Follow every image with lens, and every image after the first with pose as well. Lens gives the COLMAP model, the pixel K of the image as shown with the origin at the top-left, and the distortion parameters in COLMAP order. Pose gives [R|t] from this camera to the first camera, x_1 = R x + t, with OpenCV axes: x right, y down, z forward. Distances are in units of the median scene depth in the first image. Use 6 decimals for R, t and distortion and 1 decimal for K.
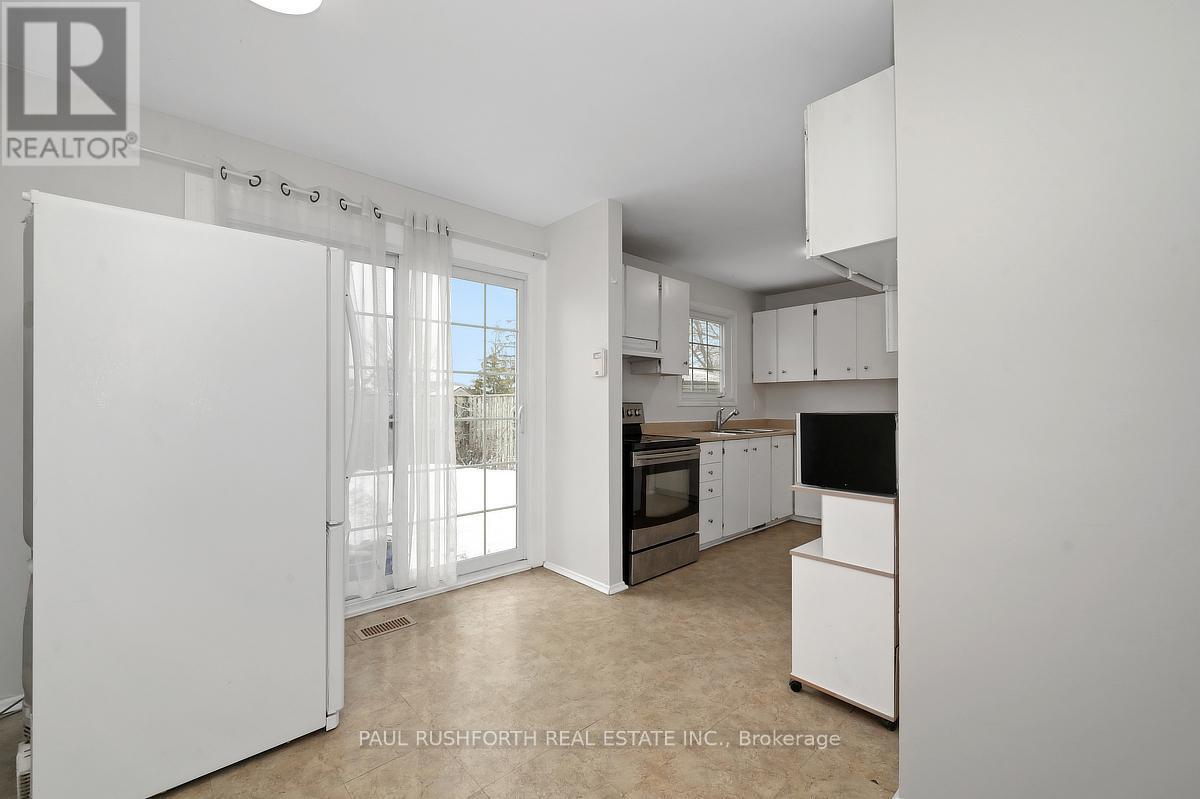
lens RADIAL K [[471.7, 0, 607.9], [0, 471.7, 397.7], [0, 0, 1]] dist [-0.002635, 0.000280]
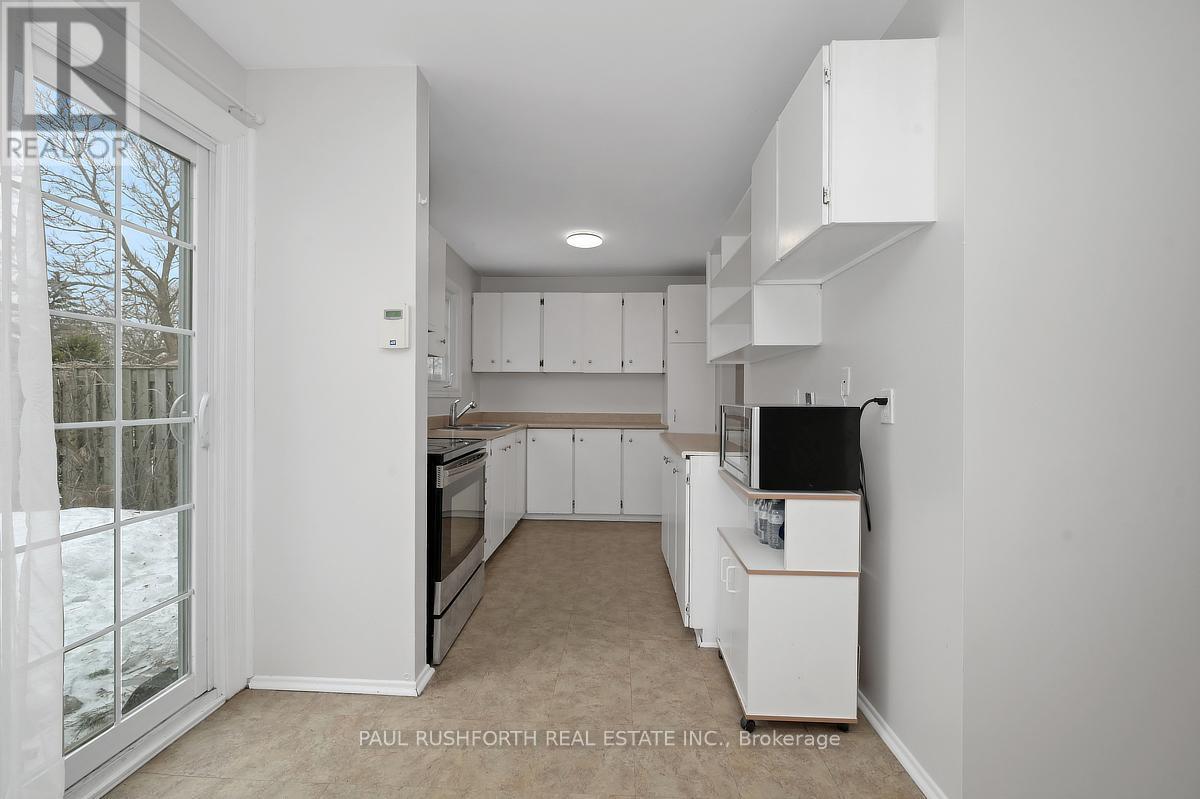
lens RADIAL K [[471.7, 0, 607.9], [0, 471.7, 397.7], [0, 0, 1]] dist [-0.002635, 0.000280]
pose [[0.723023, 0.005727, 0.690800, -0.241583], [-0.018294, 0.999774, 0.010858, 0.006830], [-0.690582, -0.020488, 0.722964, 0.360592]]
